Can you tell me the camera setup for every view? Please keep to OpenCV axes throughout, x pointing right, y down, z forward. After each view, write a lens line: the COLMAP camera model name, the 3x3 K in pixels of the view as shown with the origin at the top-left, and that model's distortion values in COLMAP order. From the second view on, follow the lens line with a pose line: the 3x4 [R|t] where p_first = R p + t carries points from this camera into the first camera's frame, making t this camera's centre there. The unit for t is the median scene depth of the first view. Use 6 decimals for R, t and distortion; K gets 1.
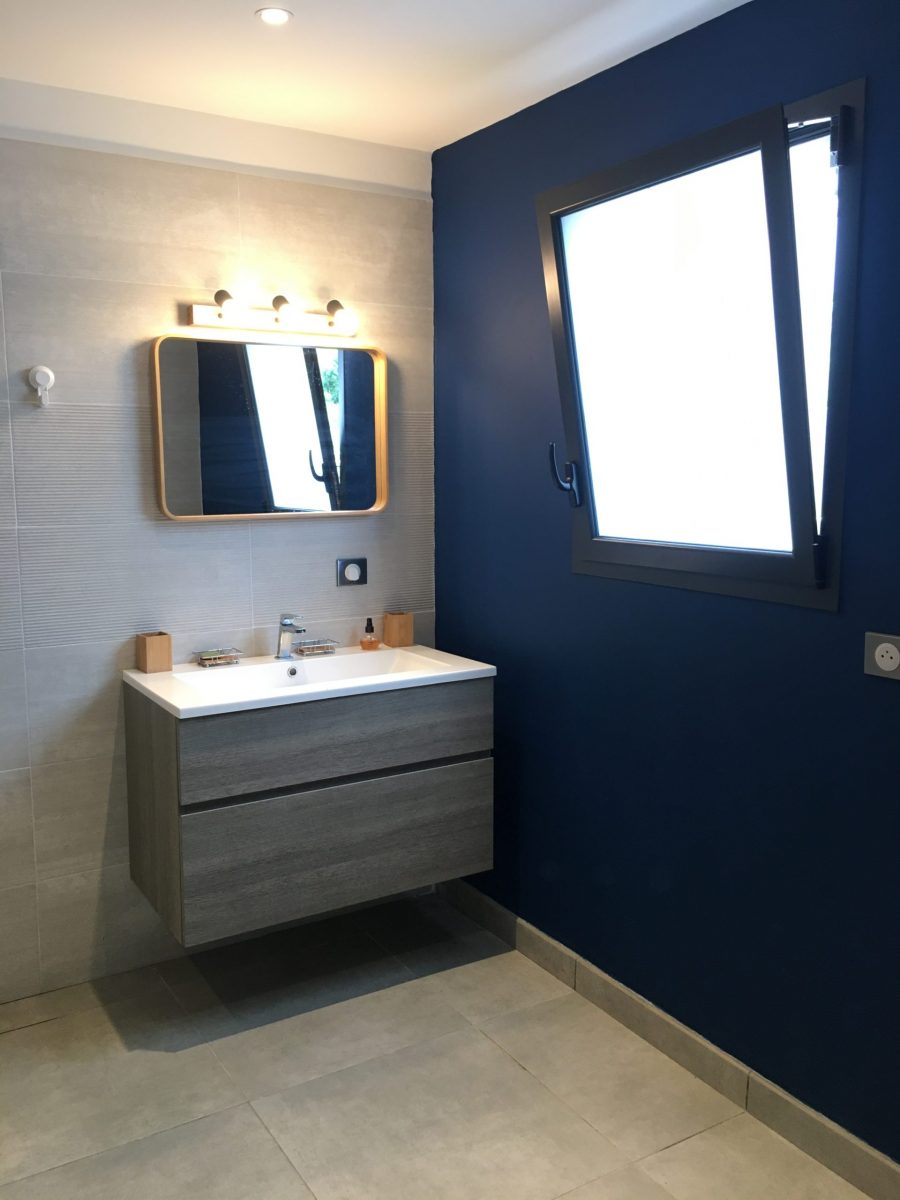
lens RADIAL K [[1022.7, 0, 450.0], [0, 1022.7, 600.0], [0, 0, 1]] dist [0.075210, -0.101643]
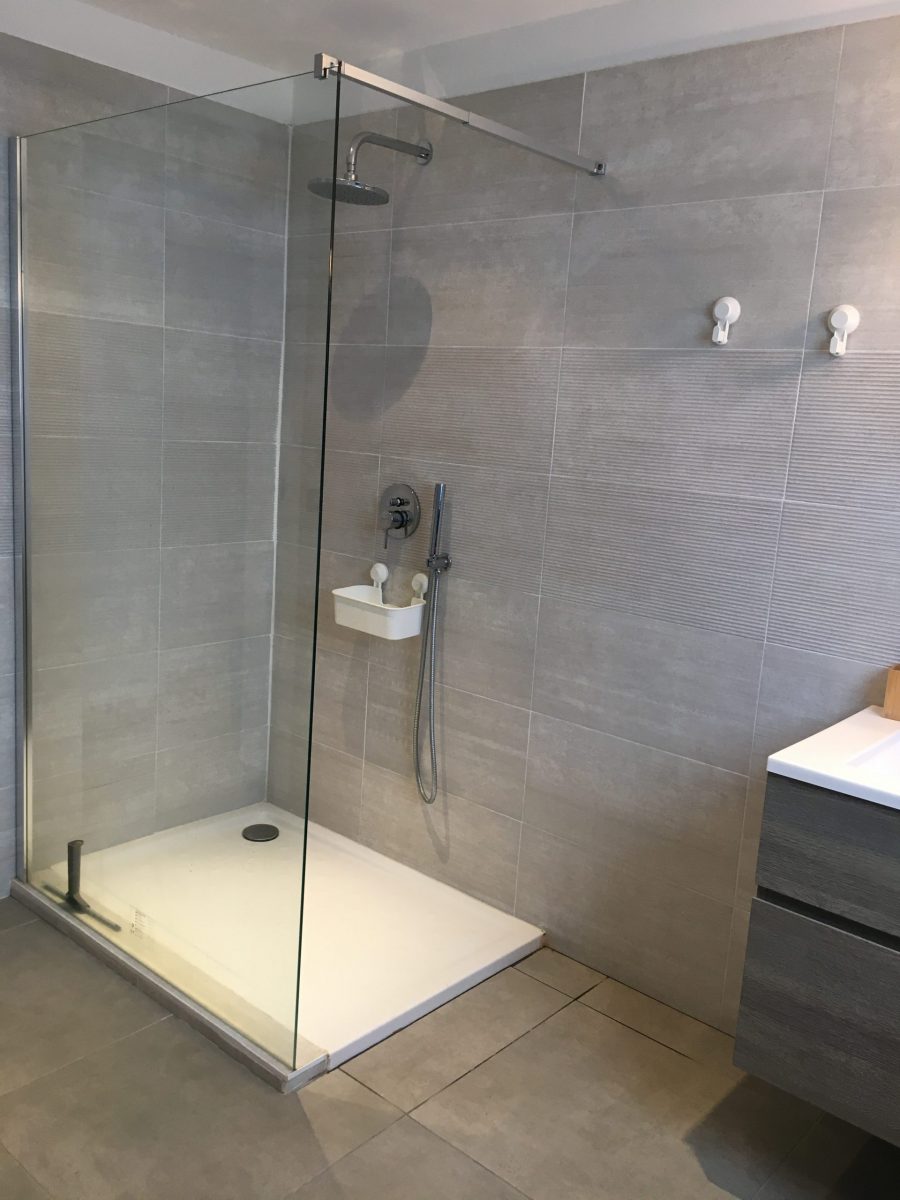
lens RADIAL K [[1022.7, 0, 450.0], [0, 1022.7, 600.0], [0, 0, 1]] dist [0.075210, -0.101643]
pose [[0.296906, 0.198398, -0.934069, 0.296811], [-0.198805, 0.969587, 0.142750, -0.055880], [0.933983, 0.143314, 0.327319, 0.465937]]
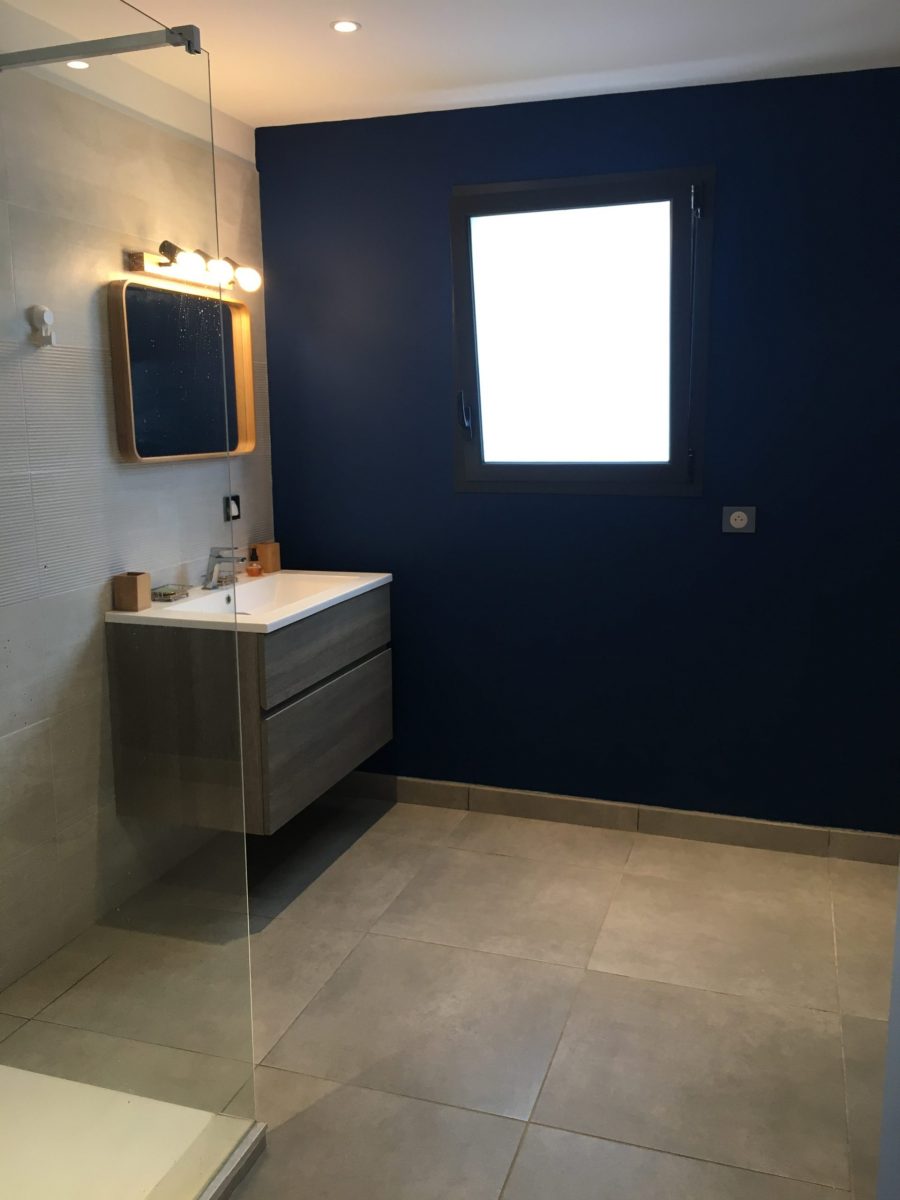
lens RADIAL K [[1026.8, 0, 450.0], [0, 1026.8, 600.0], [0, 0, 1]] dist [0.061919, 0.004907]
pose [[0.770339, -0.117262, 0.626760, -0.719518], [0.092238, 0.993099, 0.072433, 0.014004], [-0.630928, 0.002013, 0.775839, -0.006086]]
